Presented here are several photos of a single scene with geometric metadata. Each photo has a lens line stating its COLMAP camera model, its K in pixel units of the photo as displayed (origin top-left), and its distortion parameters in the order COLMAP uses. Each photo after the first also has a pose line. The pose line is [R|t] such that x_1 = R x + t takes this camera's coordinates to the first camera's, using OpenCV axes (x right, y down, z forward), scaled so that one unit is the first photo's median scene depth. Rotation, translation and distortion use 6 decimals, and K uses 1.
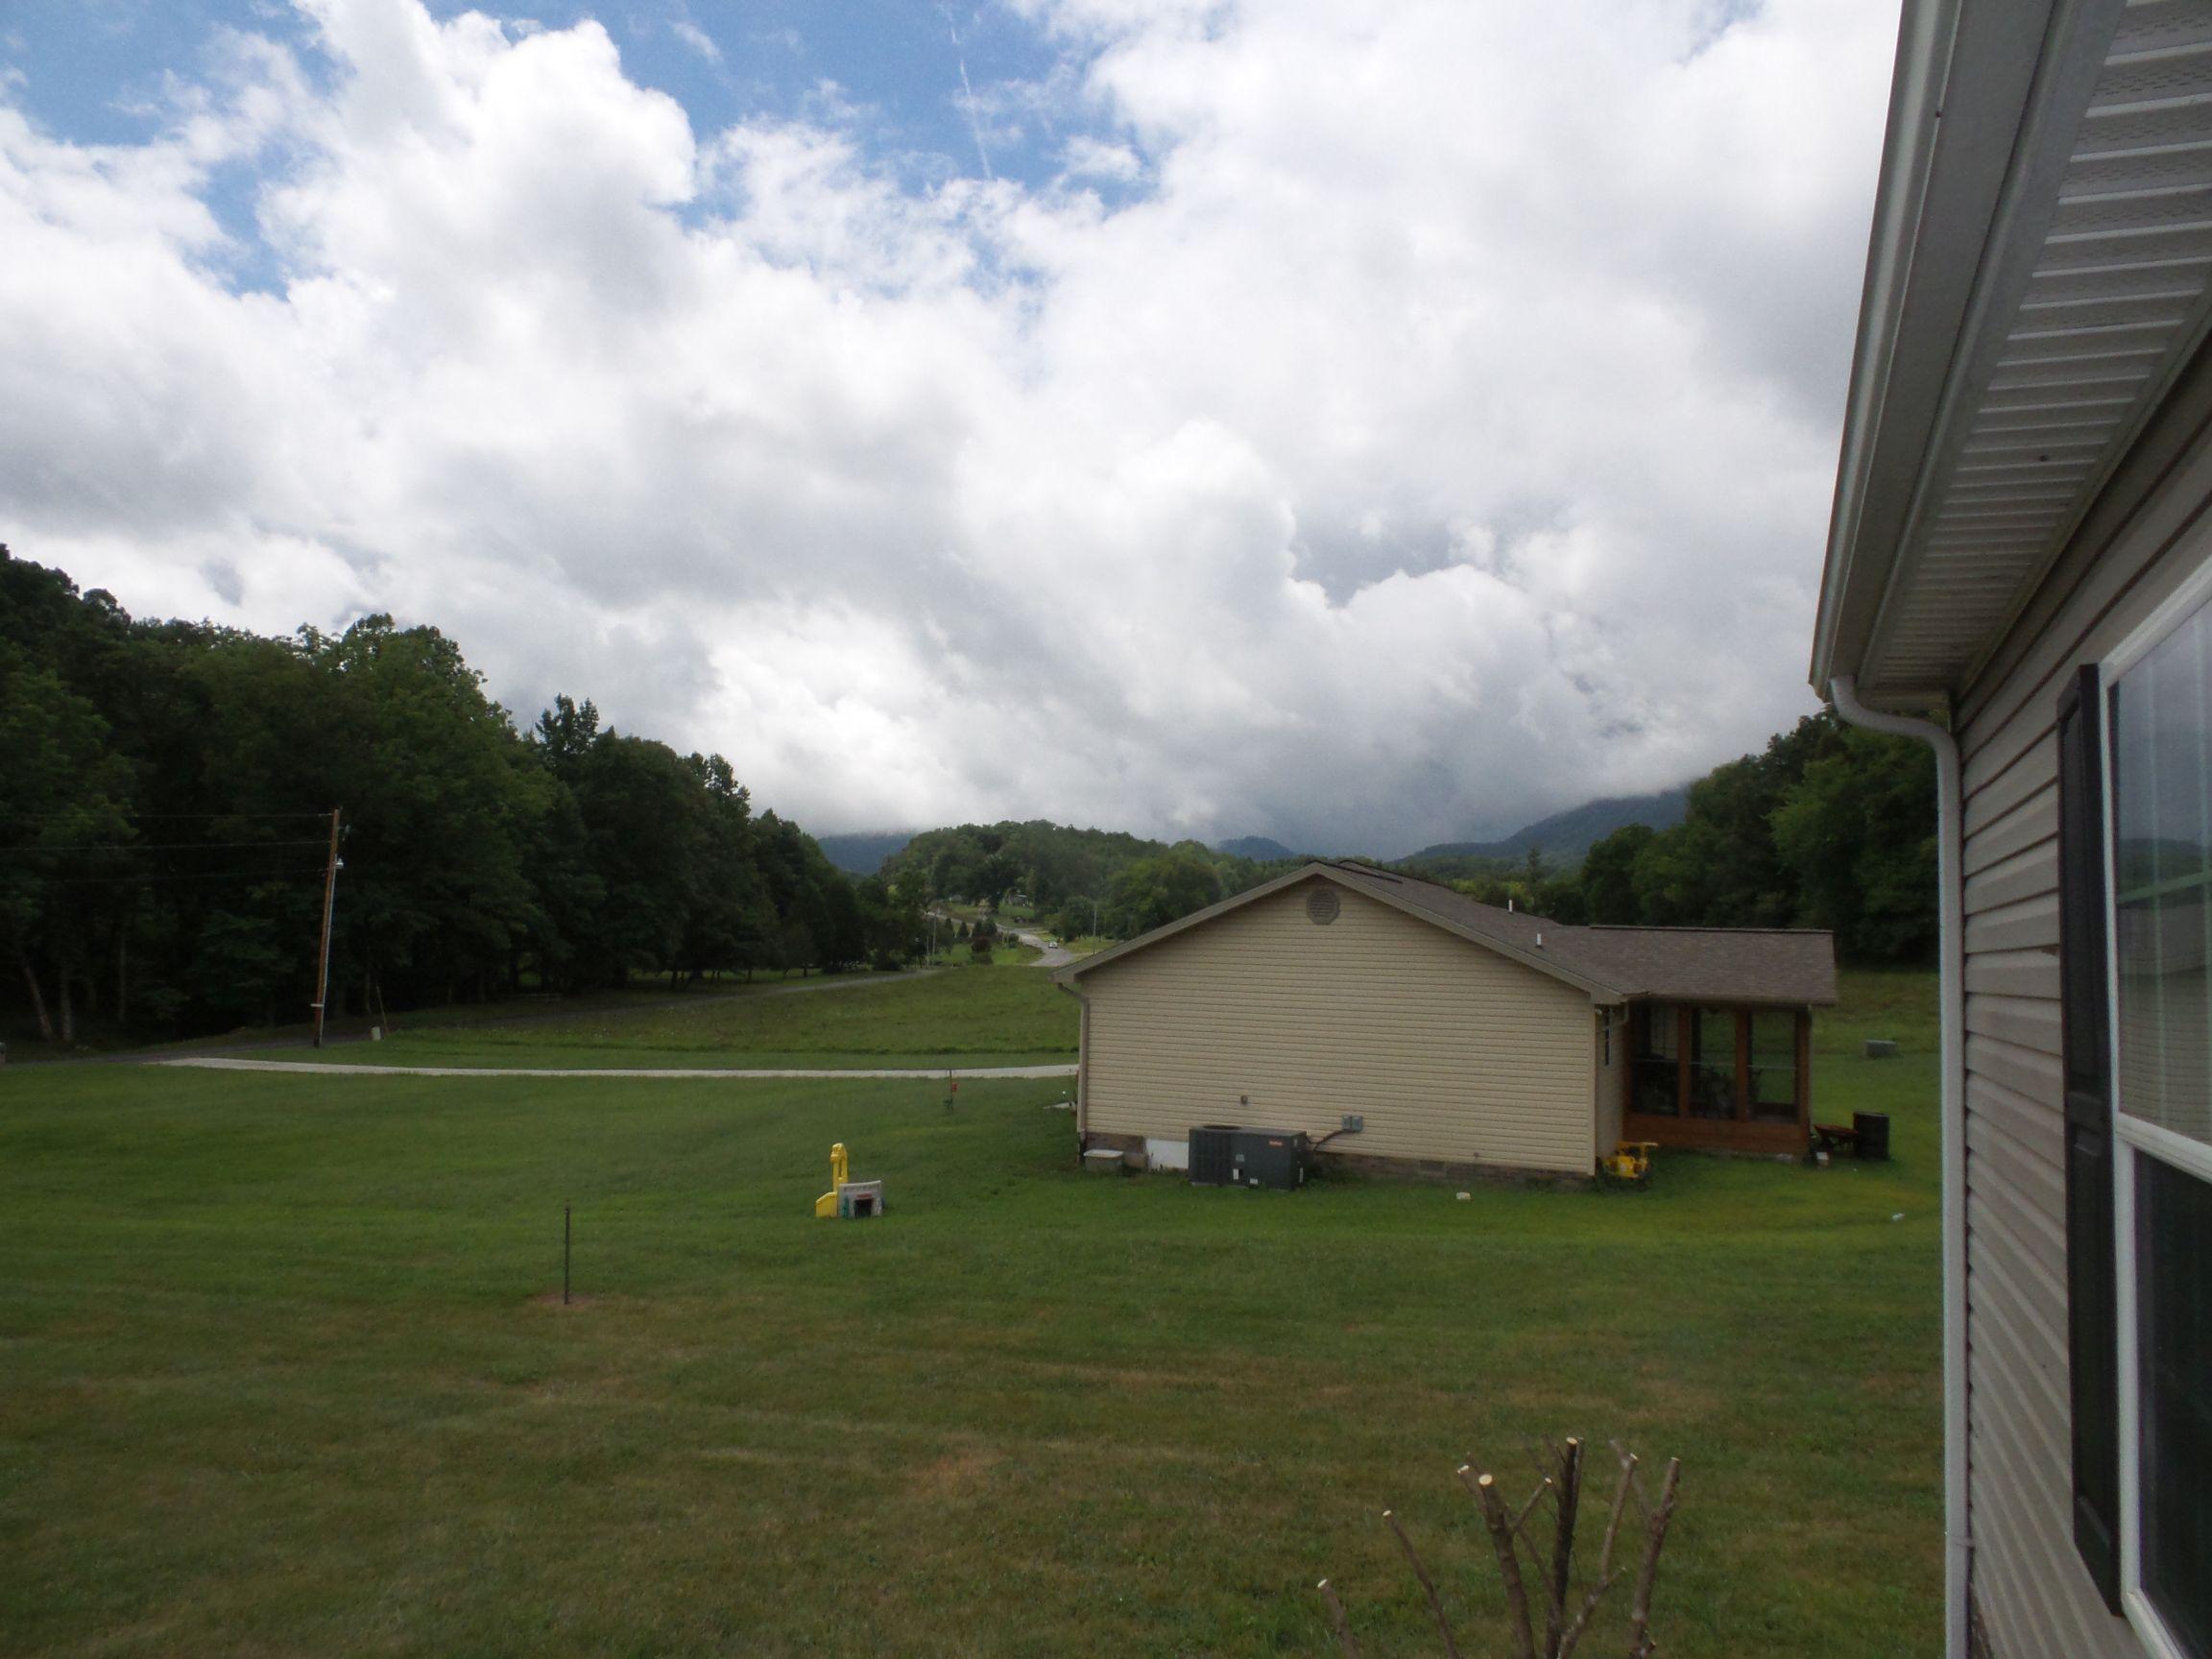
lens RADIAL K [[1526.9, 0, 1105.9], [0, 1526.9, 829.7], [0, 0, 1]] dist [0.001365, -0.002944]
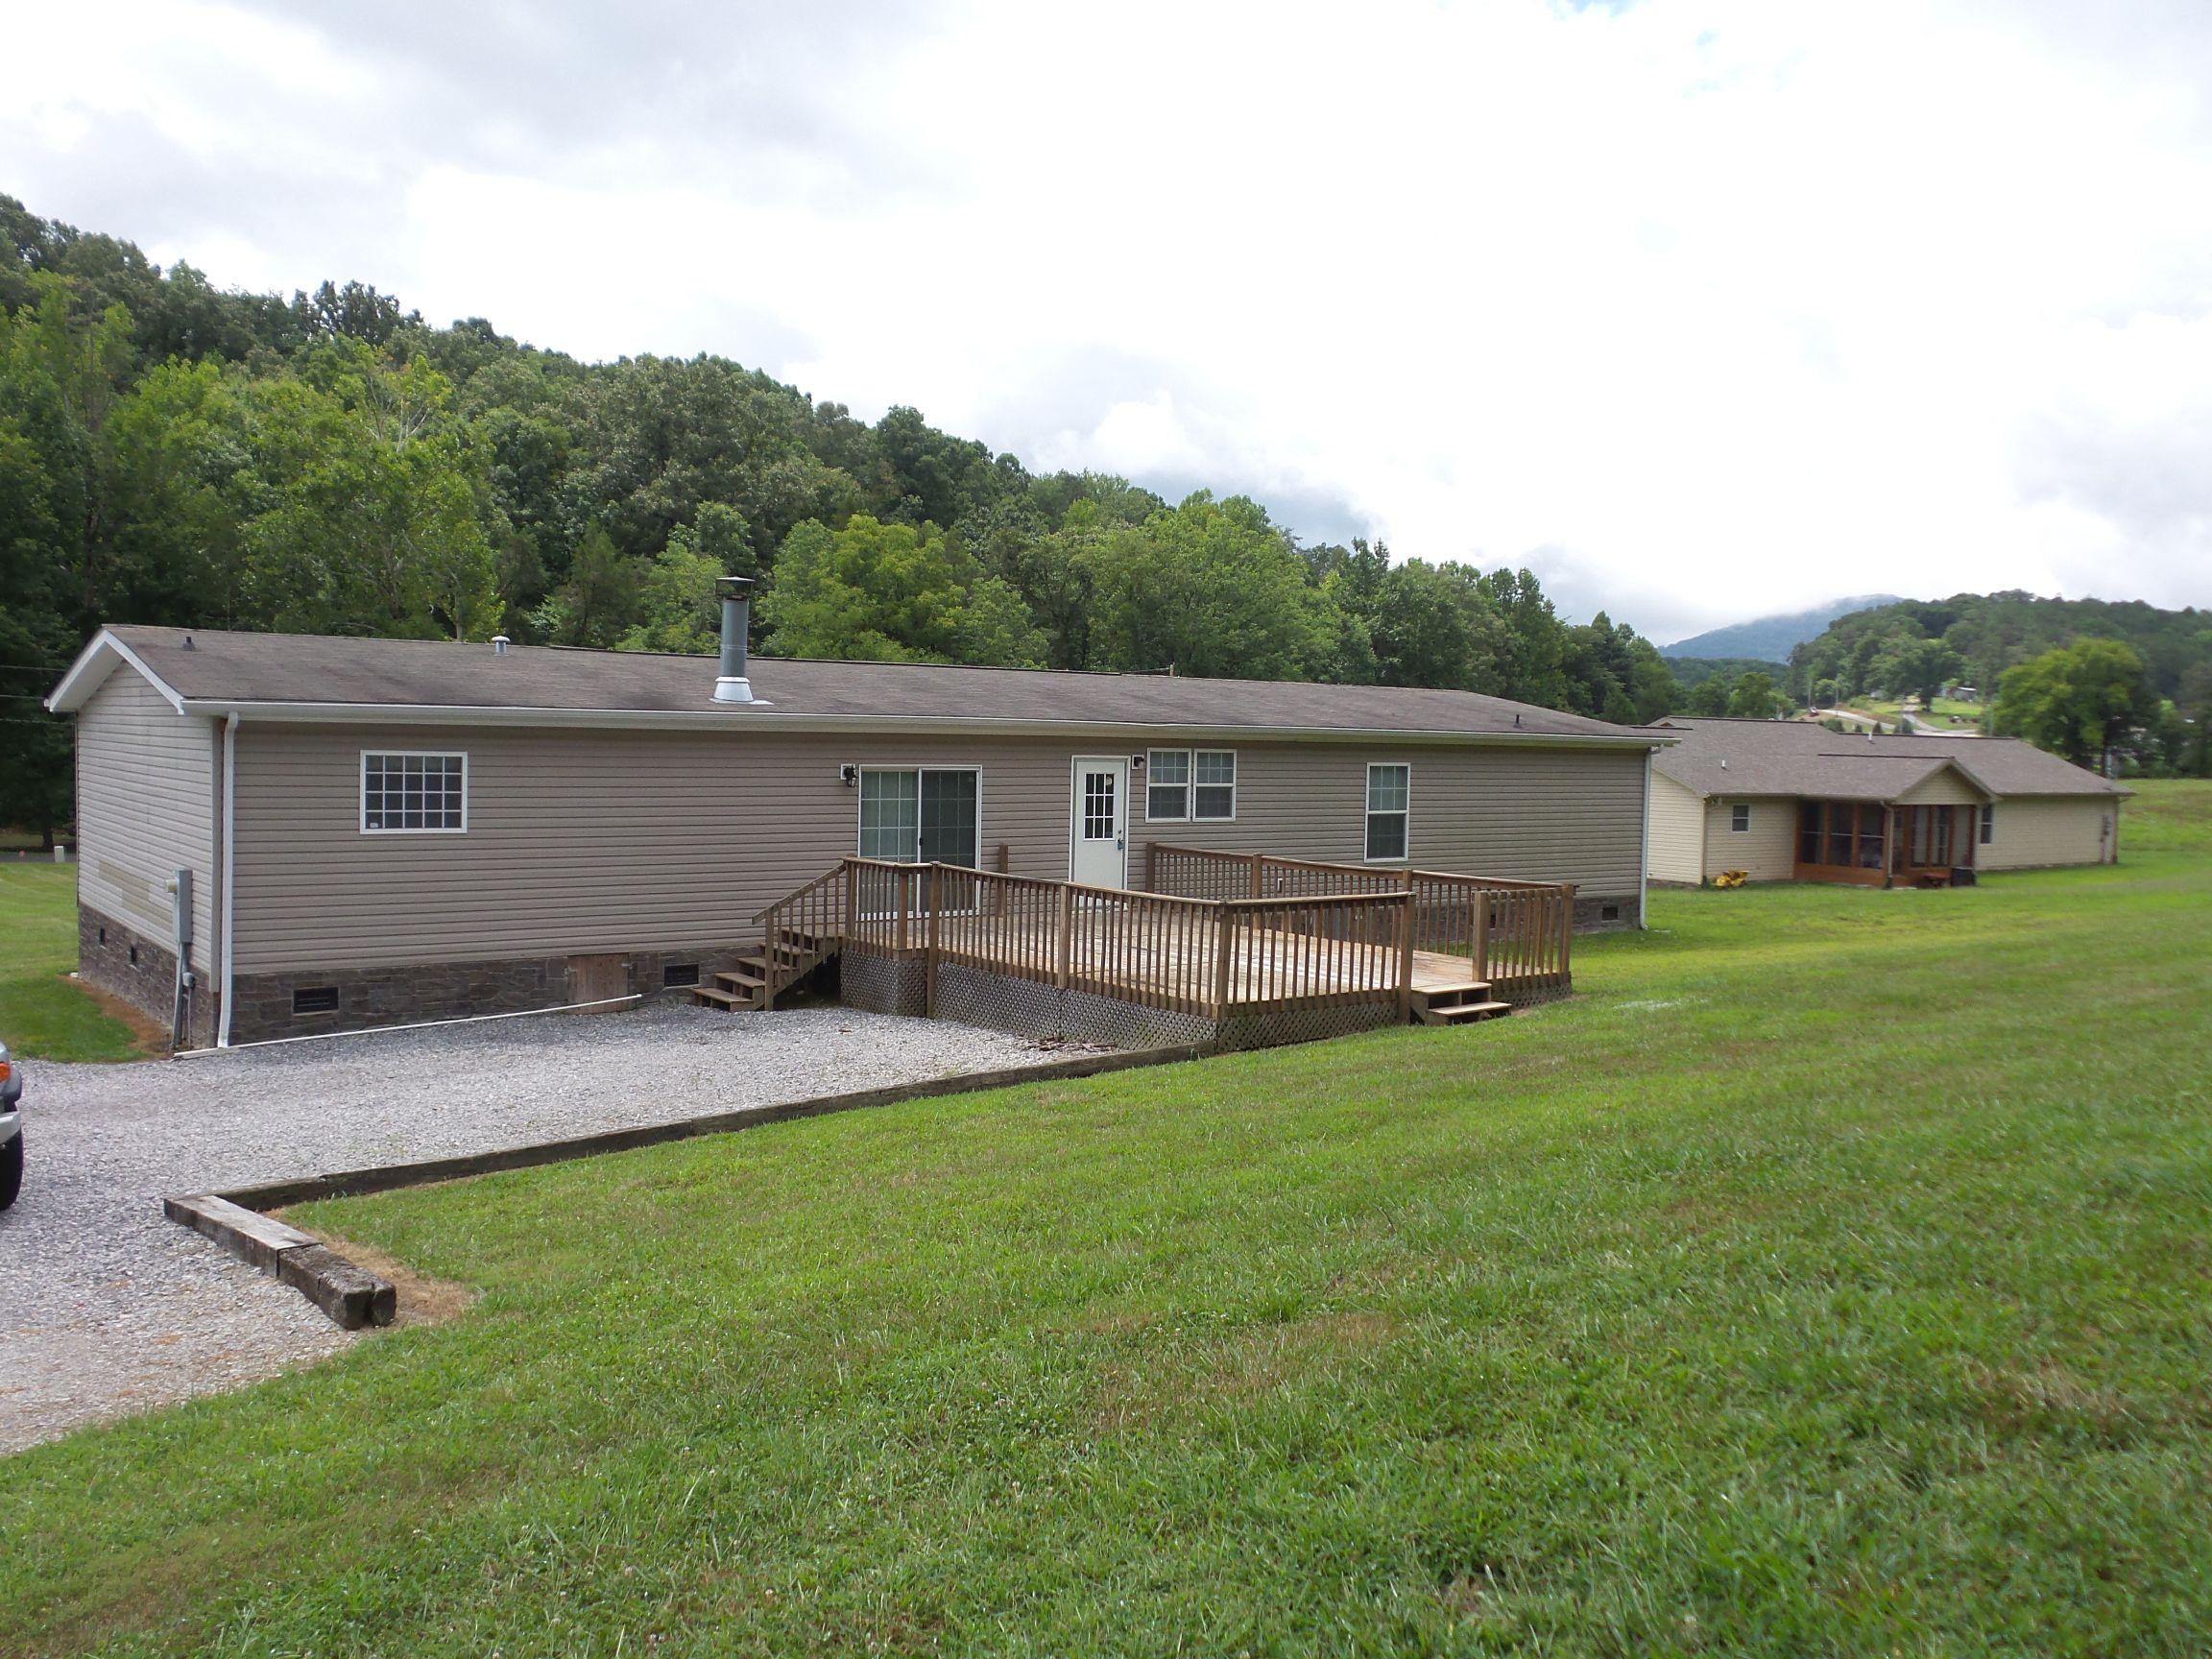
lens RADIAL K [[1799.3, 0, 1122.1], [0, 1799.3, 830.4], [0, 0, 1]] dist [-0.005406, 0.066699]
pose [[0.867031, 0.015700, -0.498006, 0.087160], [0.043831, 0.993225, 0.107623, -0.013279], [0.496322, -0.115140, 0.860469, -0.143583]]
